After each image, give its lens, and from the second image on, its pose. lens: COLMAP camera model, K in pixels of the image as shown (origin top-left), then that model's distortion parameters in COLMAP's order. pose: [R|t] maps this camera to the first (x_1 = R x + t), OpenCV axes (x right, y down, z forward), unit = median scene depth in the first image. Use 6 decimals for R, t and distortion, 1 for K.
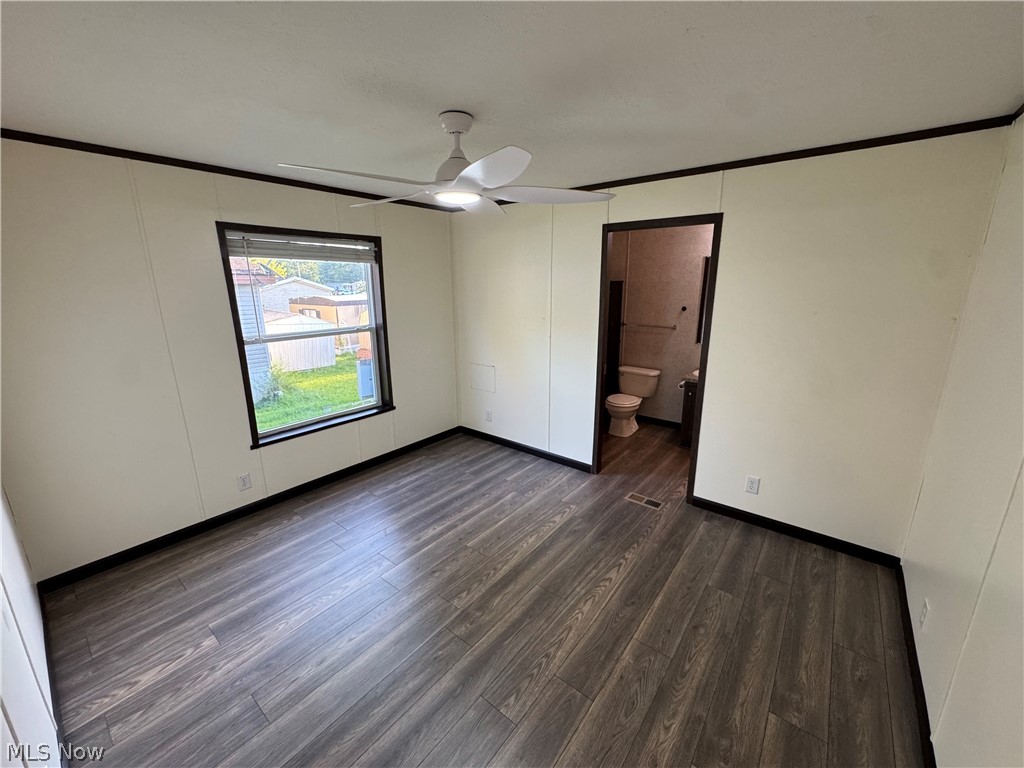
lens RADIAL K [[409.0, 0, 511.2], [0, 409.0, 383.9], [0, 0, 1]] dist [-0.001238, -0.000088]
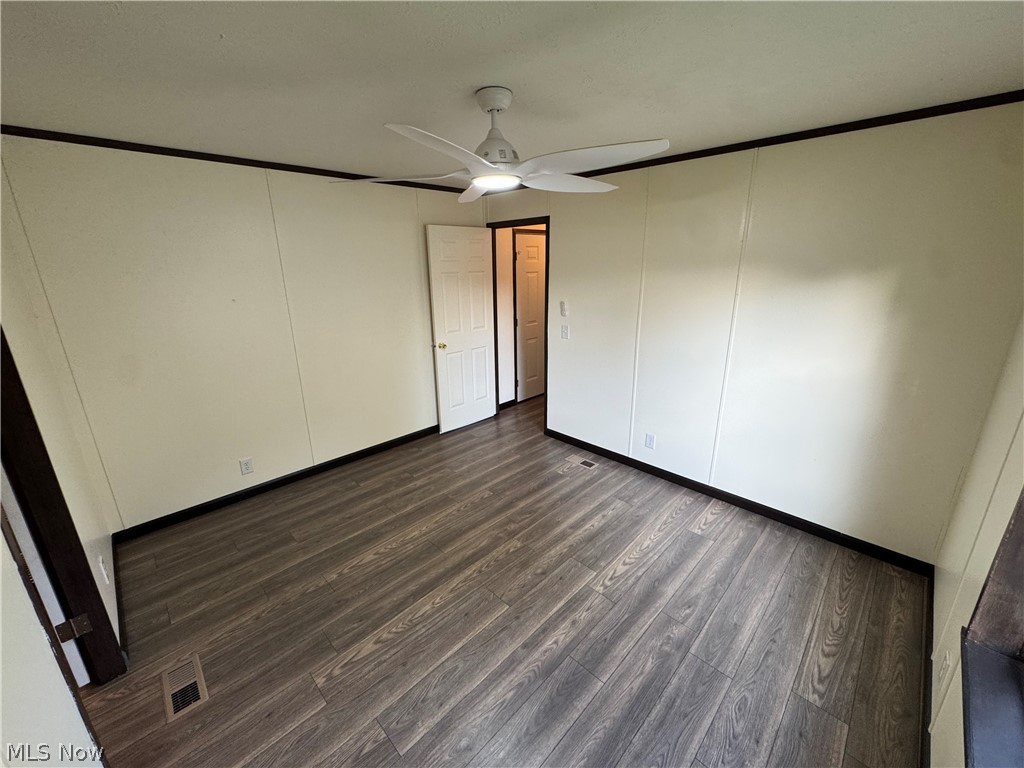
lens RADIAL K [[409.0, 0, 511.2], [0, 409.0, 383.9], [0, 0, 1]] dist [-0.001238, -0.000088]
pose [[-0.994017, -0.014741, 0.108226, -0.214985], [0.043031, 0.857866, 0.512068, -0.427506], [-0.100392, 0.513662, -0.852099, 1.622850]]
